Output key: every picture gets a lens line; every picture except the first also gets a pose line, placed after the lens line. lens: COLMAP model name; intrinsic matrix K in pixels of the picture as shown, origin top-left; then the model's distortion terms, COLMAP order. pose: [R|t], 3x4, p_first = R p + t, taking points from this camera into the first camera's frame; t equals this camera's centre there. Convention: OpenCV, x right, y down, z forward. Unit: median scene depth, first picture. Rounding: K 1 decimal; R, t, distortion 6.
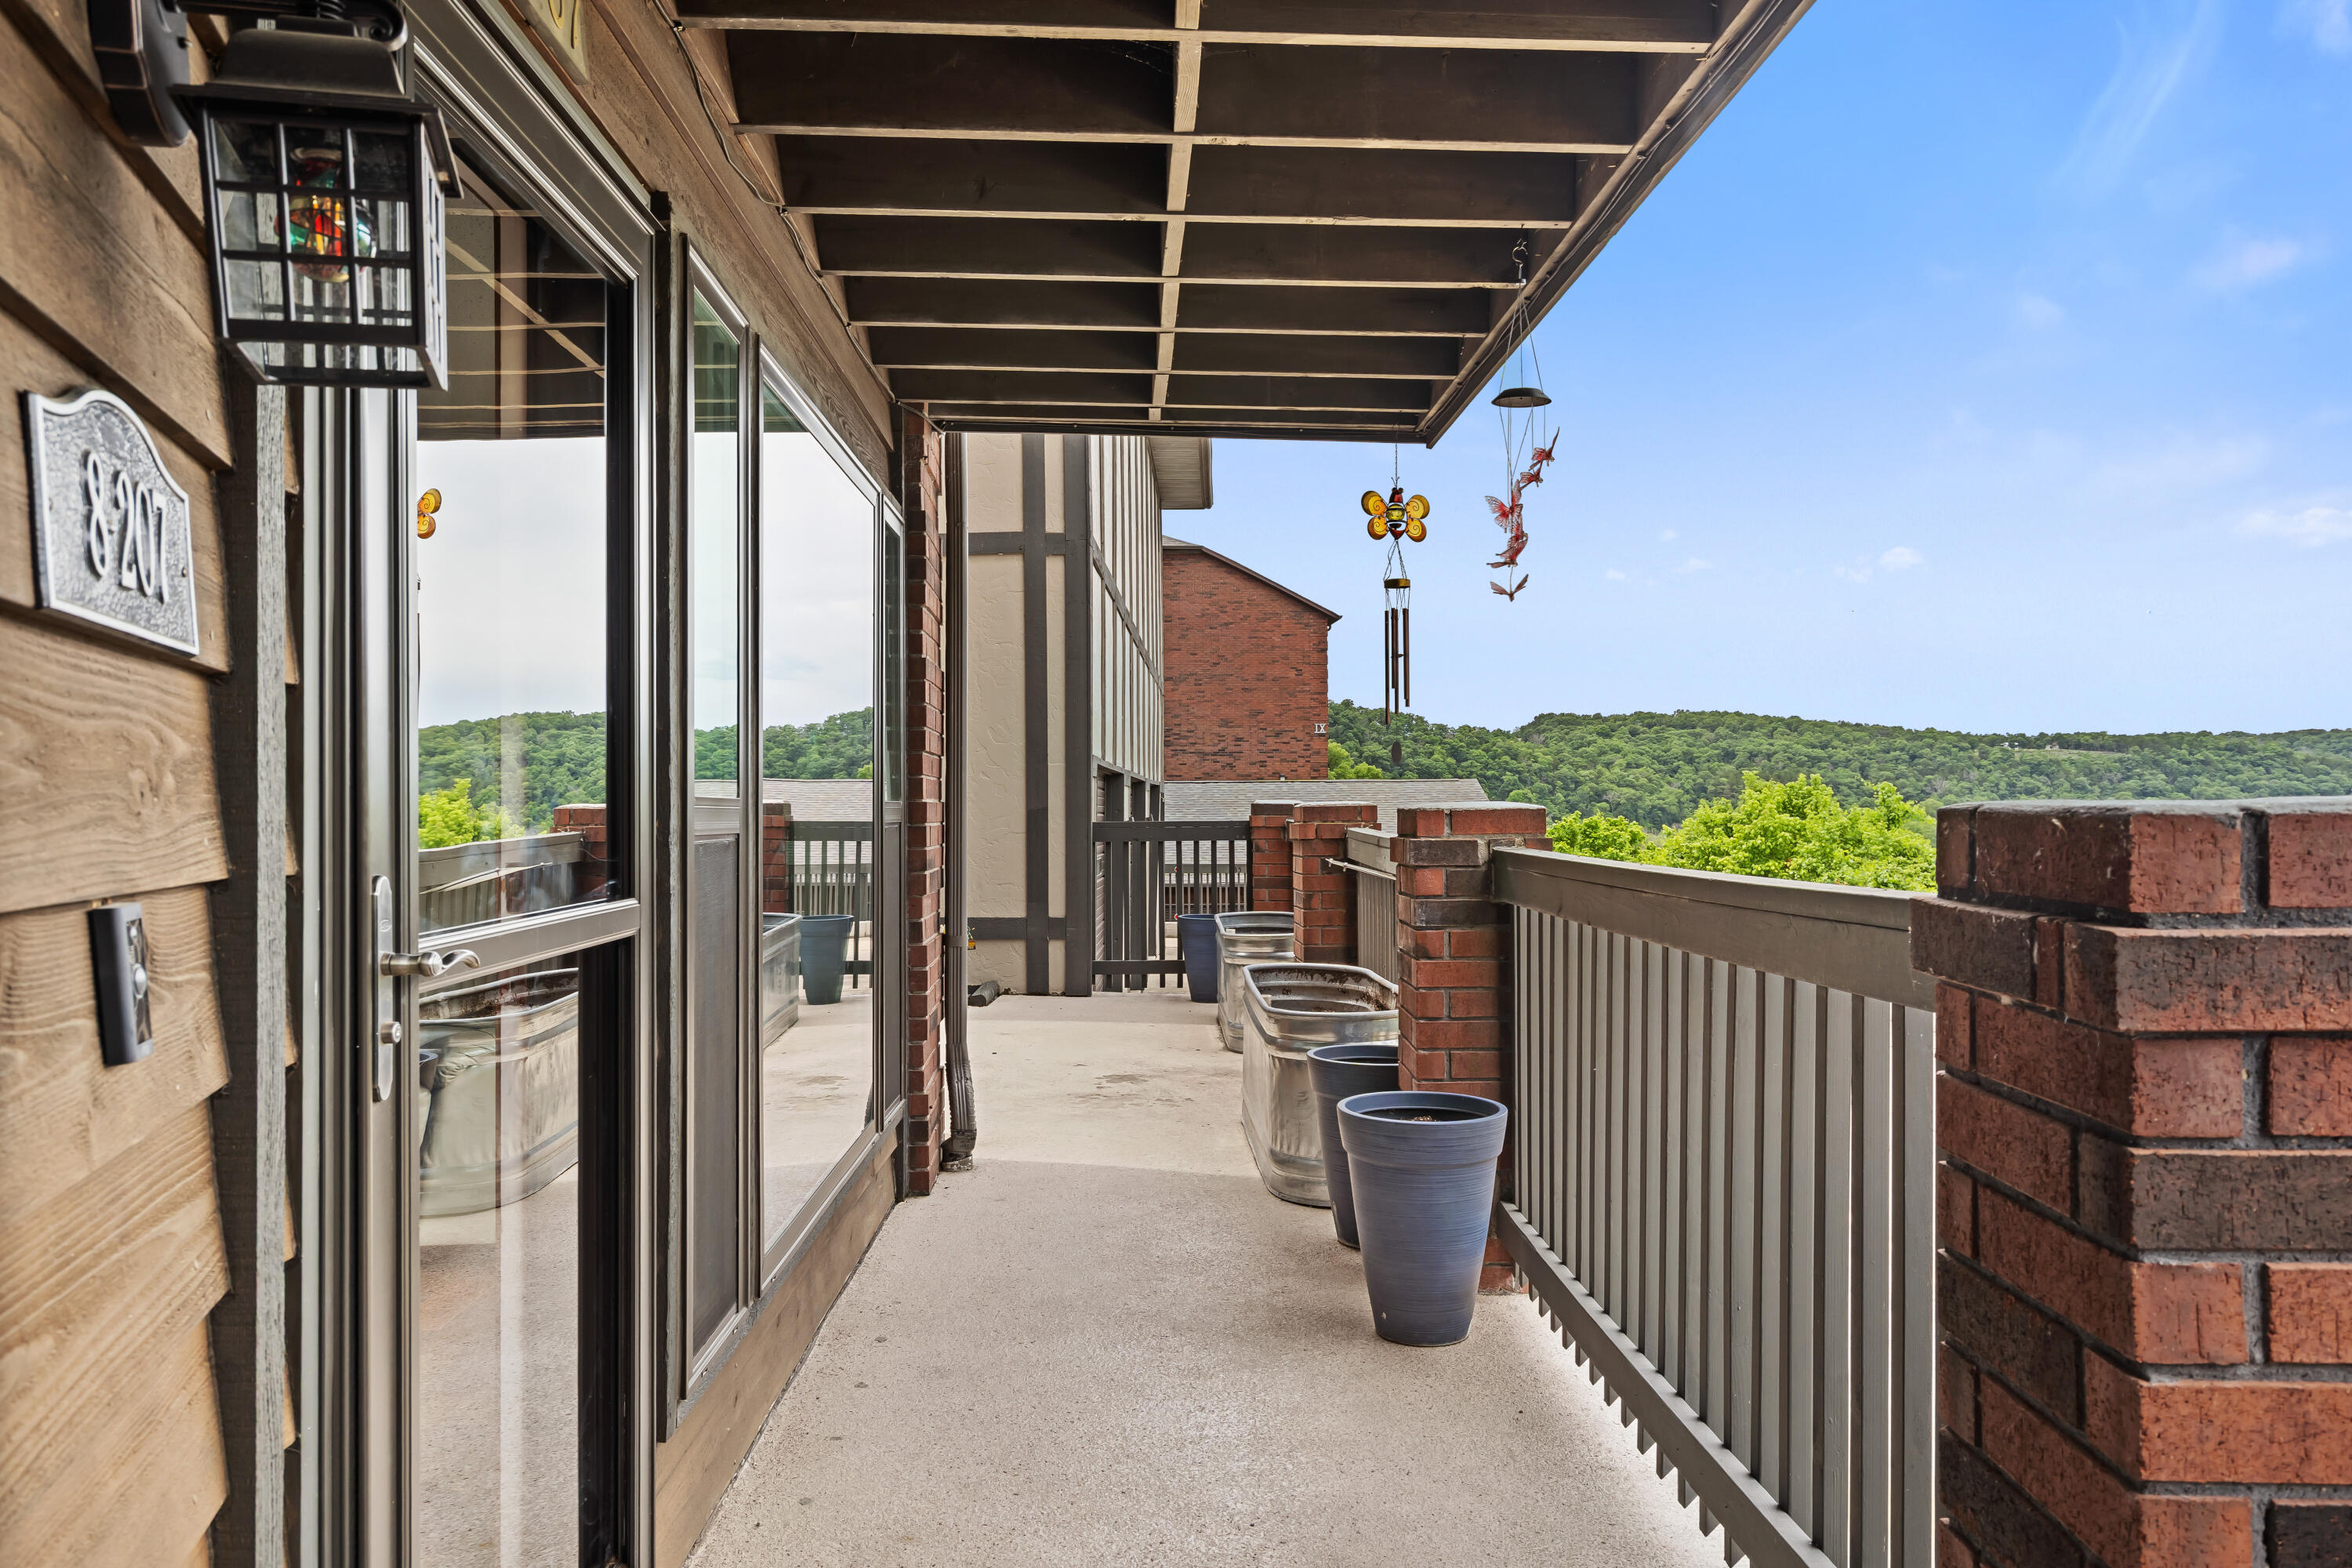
lens RADIAL K [[1640.1, 0, 1175.2], [0, 1640.1, 794.9], [0, 0, 1]] dist [-0.000047, 0.000203]
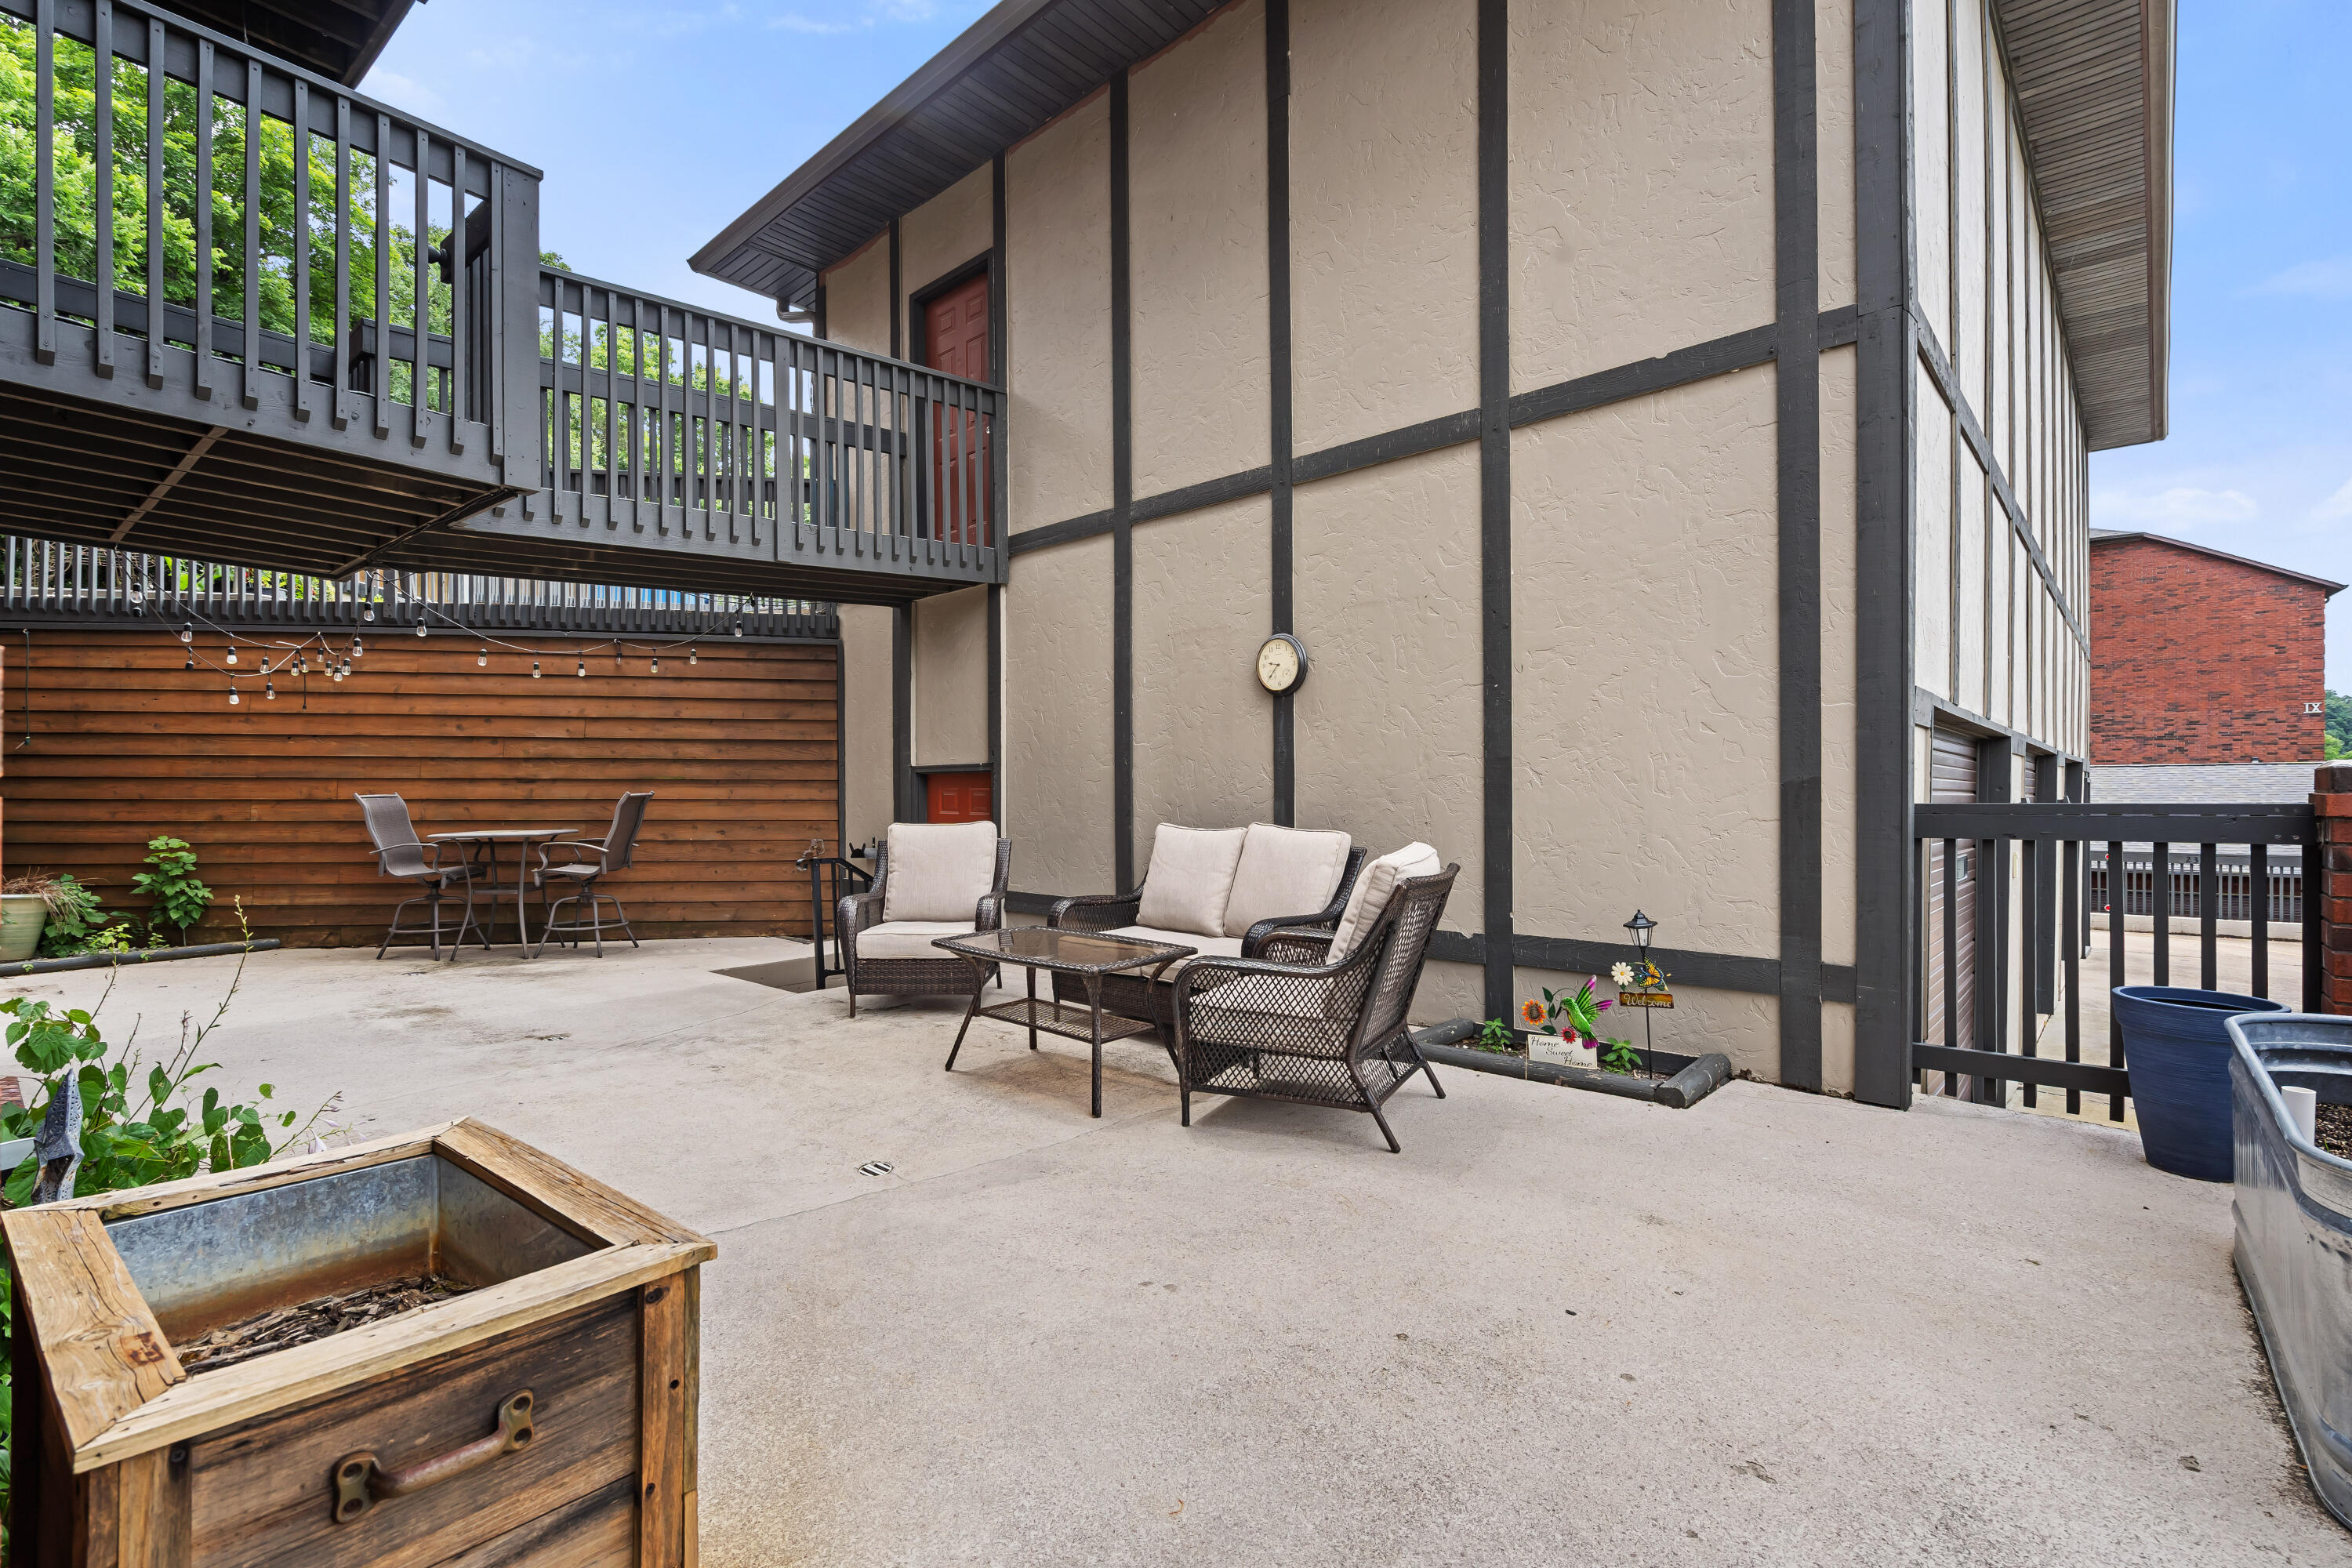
lens RADIAL K [[1063.5, 0, 1173.7], [0, 1063.5, 797.7], [0, 0, 1]] dist [0.001328, -0.000030]
pose [[0.752129, 0.003991, -0.659004, 0.000026], [0.003934, 0.999937, 0.010545, 0.003900], [0.659004, -0.010524, 0.752065, 0.221311]]
